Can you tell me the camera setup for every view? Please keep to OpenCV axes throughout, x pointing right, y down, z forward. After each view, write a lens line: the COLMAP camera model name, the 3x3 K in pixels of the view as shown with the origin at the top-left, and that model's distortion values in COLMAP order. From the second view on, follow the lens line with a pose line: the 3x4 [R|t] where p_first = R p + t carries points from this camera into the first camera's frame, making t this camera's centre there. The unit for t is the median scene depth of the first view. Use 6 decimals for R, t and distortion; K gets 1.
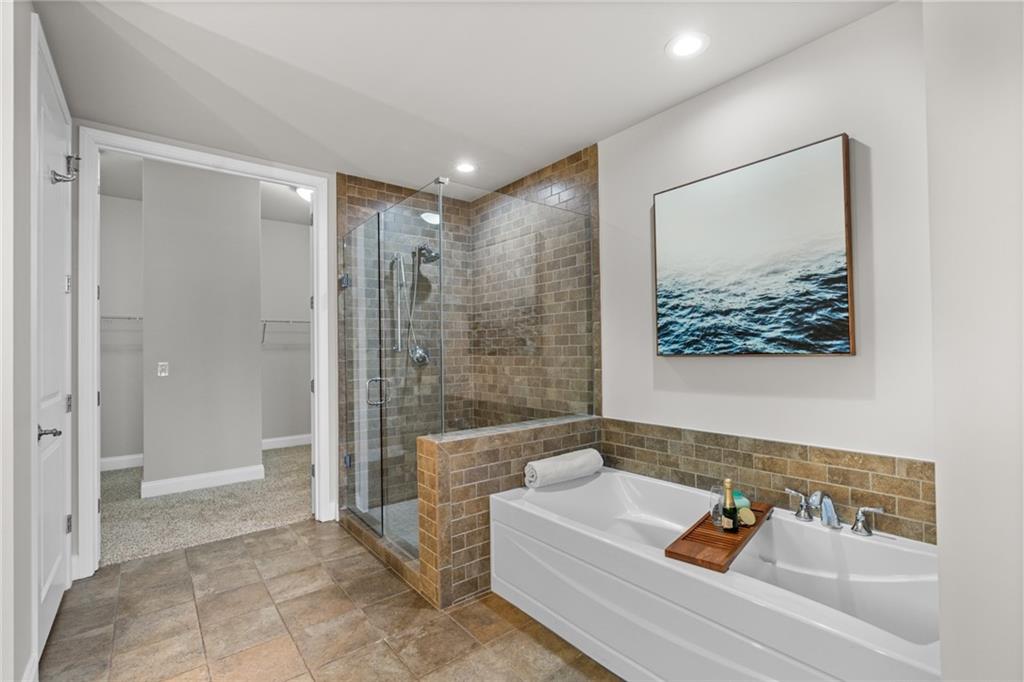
lens RADIAL K [[460.4, 0, 515.3], [0, 460.4, 343.5], [0, 0, 1]] dist [-0.008203, 0.002203]
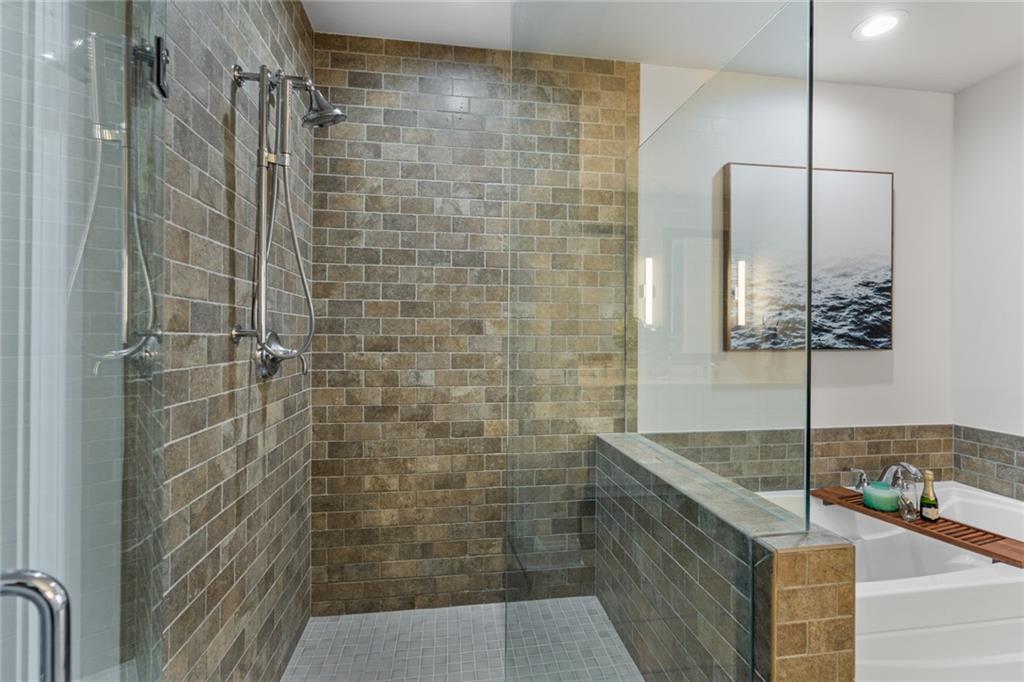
lens RADIAL K [[460.4, 0, 512.8], [0, 460.4, 340.9], [0, 0, 1]] dist [-0.008203, 0.002203]
pose [[0.502026, 0.016493, 0.864695, -0.765631], [-0.021455, 0.999748, -0.006613, 0.027002], [-0.864587, -0.015232, 0.502253, 1.098850]]
